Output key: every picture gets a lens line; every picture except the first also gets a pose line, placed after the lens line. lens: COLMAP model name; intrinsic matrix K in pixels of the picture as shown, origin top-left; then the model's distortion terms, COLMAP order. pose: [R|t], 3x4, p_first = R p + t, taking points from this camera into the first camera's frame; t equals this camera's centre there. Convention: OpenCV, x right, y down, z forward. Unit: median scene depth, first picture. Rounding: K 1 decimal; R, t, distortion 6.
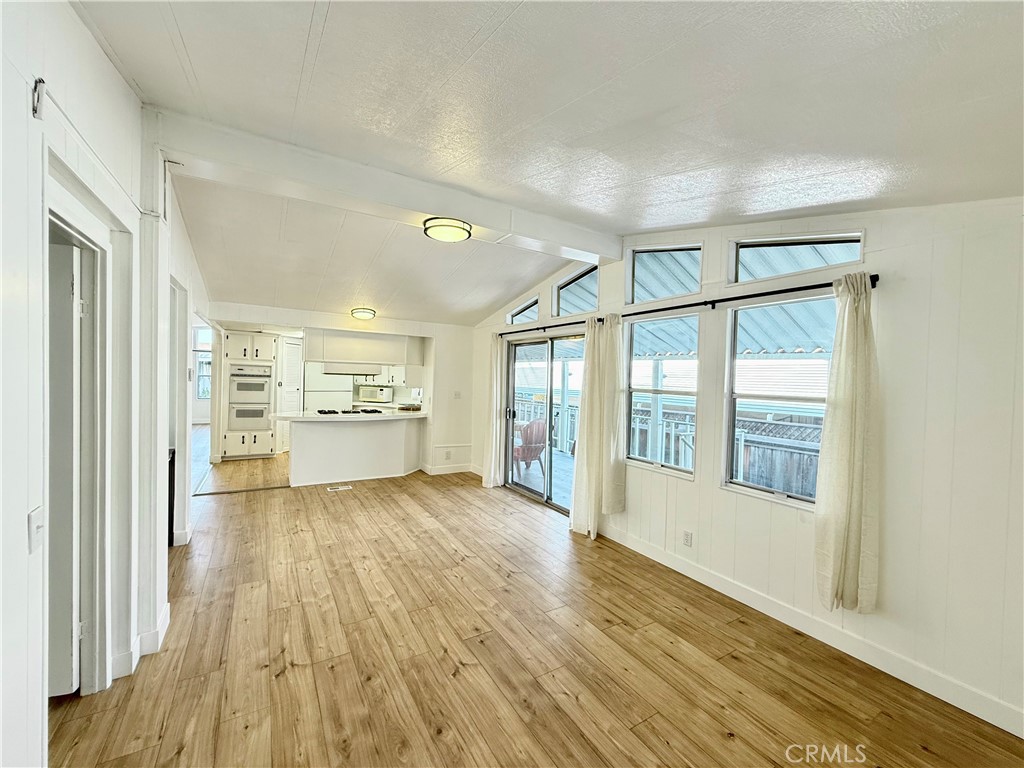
lens RADIAL K [[408.5, 0, 507.1], [0, 408.5, 383.7], [0, 0, 1]] dist [-0.000401, -0.000053]
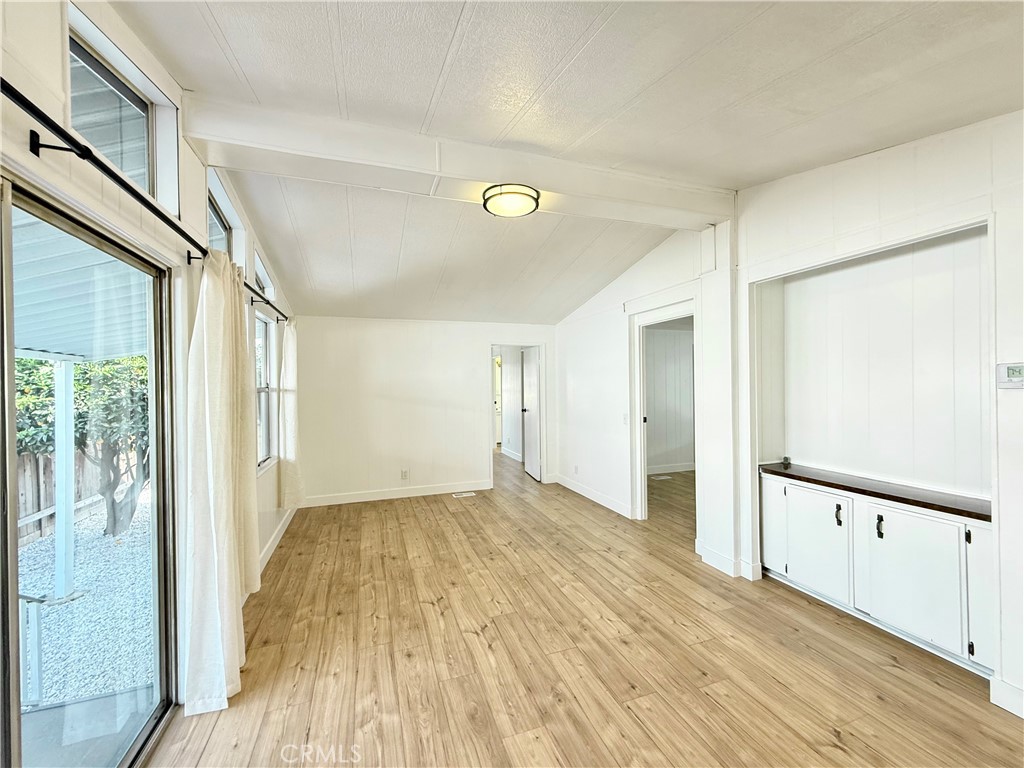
lens RADIAL K [[408.5, 0, 507.1], [0, 408.5, 383.7], [0, 0, 1]] dist [-0.000401, -0.000053]
pose [[-0.978312, -0.014404, 0.206635, -0.348913], [-0.009187, 0.999615, 0.026187, -0.025256], [-0.206933, 0.023720, -0.978068, 2.022700]]
